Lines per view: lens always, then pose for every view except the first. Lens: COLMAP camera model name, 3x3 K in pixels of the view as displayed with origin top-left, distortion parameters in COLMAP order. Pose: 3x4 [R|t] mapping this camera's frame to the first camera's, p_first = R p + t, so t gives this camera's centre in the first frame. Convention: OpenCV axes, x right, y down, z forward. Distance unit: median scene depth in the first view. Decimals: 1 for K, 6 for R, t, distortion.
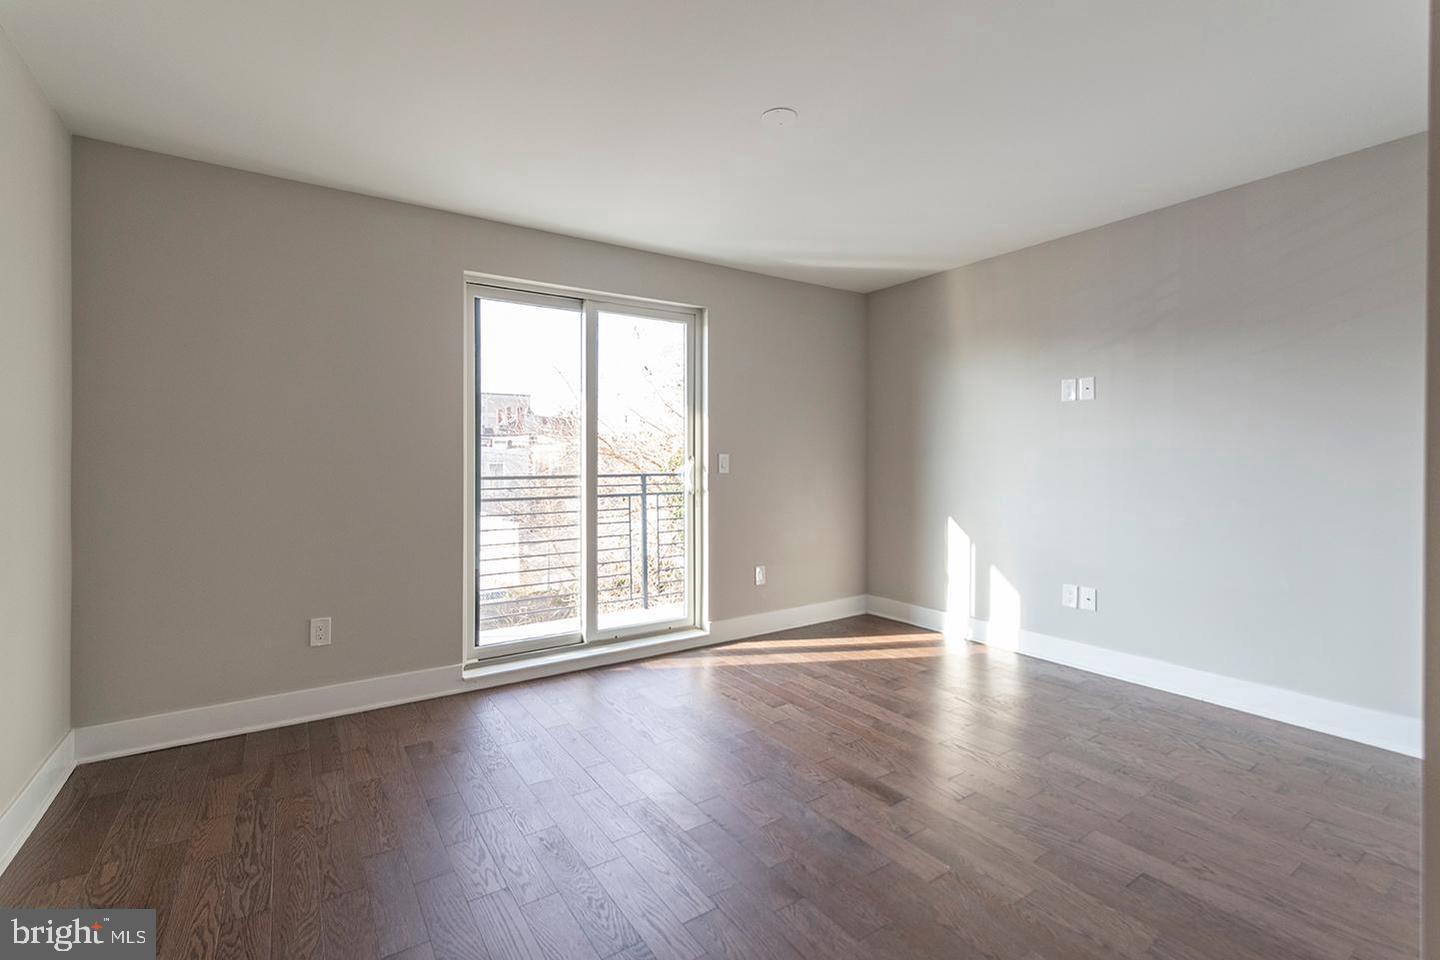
lens RADIAL K [[660.1, 0, 719.8], [0, 660.1, 461.3], [0, 0, 1]] dist [0.026824, 0.000235]
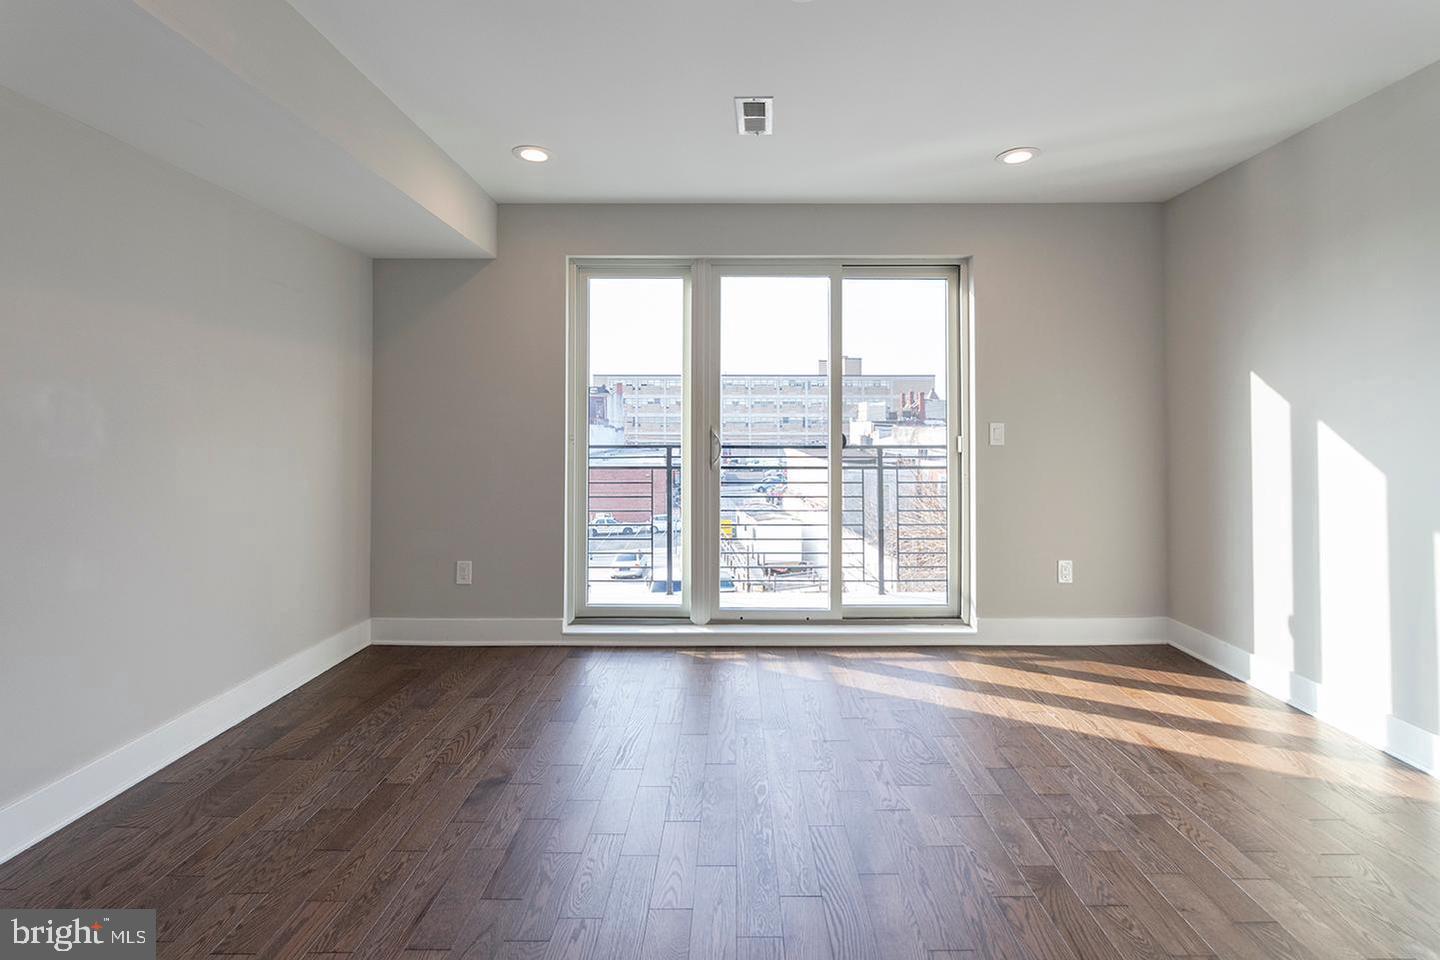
lens RADIAL K [[640.1, 0, 723.4], [0, 640.1, 422.8], [0, 0, 1]] dist [-0.001481, 0.000102]
pose [[0.831361, -0.004053, -0.555718, 0.230361], [-0.003354, 0.999919, -0.012310, -0.000543], [0.555722, 0.012098, 0.831280, 0.160416]]
